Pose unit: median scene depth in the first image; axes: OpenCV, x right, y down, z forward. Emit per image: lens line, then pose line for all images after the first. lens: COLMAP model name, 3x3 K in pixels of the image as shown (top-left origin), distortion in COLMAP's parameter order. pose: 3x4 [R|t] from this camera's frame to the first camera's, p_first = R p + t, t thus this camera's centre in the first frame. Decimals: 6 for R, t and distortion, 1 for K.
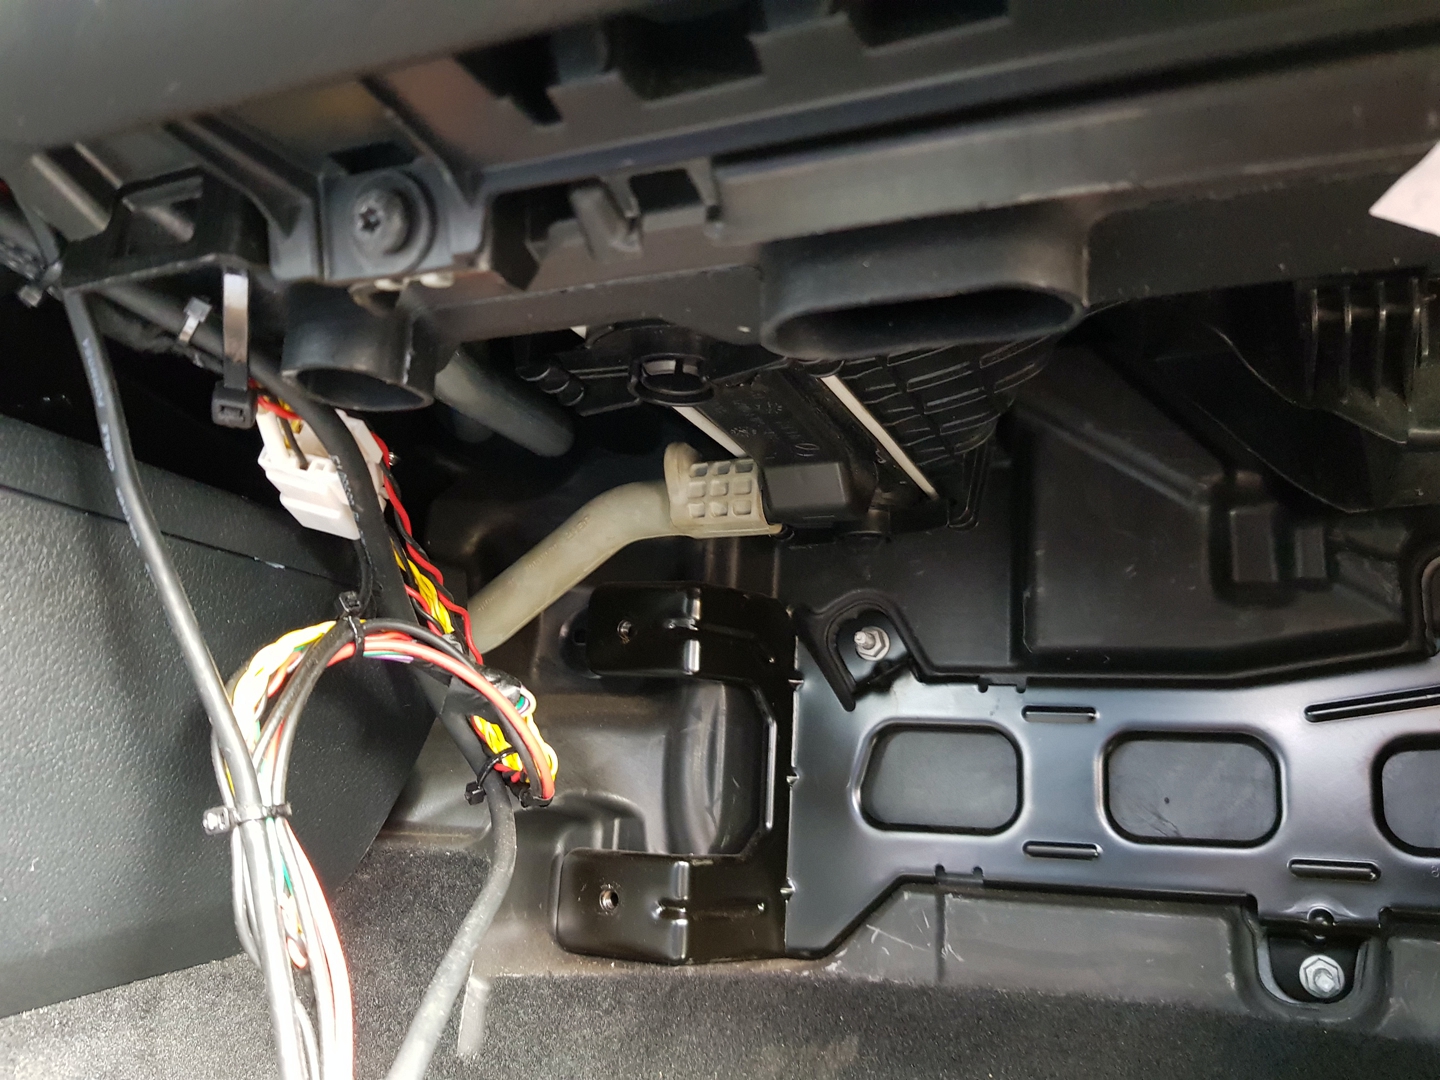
lens RADIAL K [[1110.3, 0, 720.0], [0, 1110.3, 540.0], [0, 0, 1]] dist [0.012515, 0.003462]
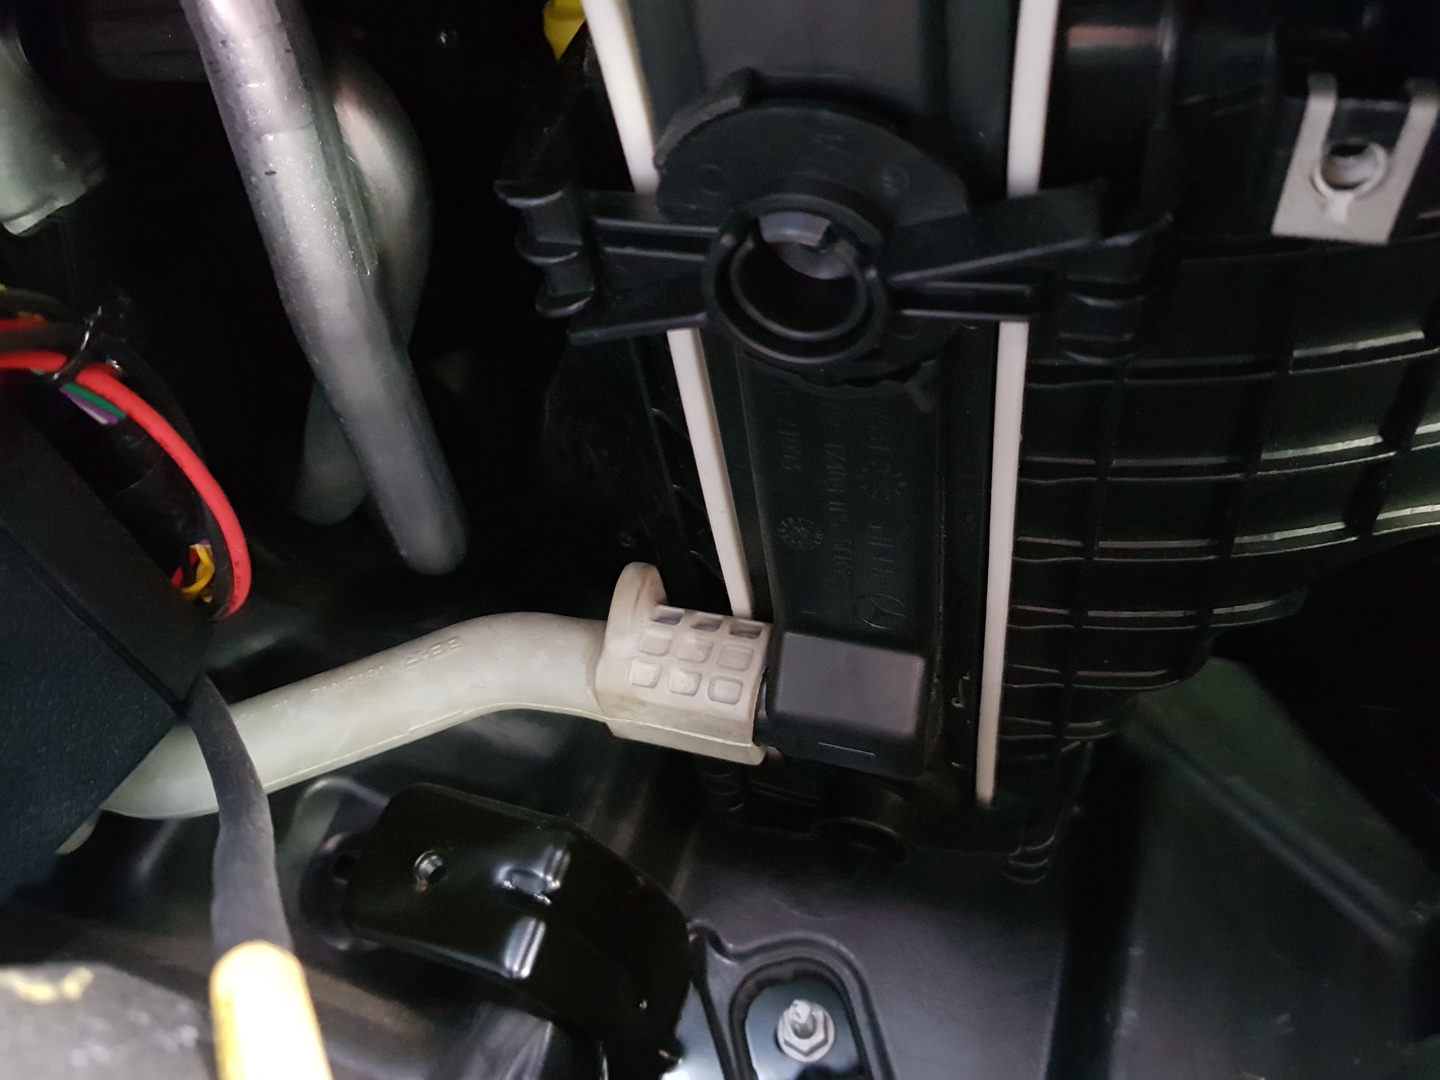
lens RADIAL K [[1110.3, 0, 720.0], [0, 1110.3, 540.0], [0, 0, 1]] dist [0.012515, 0.003462]
pose [[0.935014, 0.348216, 0.067044, -0.044501], [-0.300400, 0.878256, -0.372056, 0.109111], [-0.188438, 0.327737, 0.925786, 0.404815]]
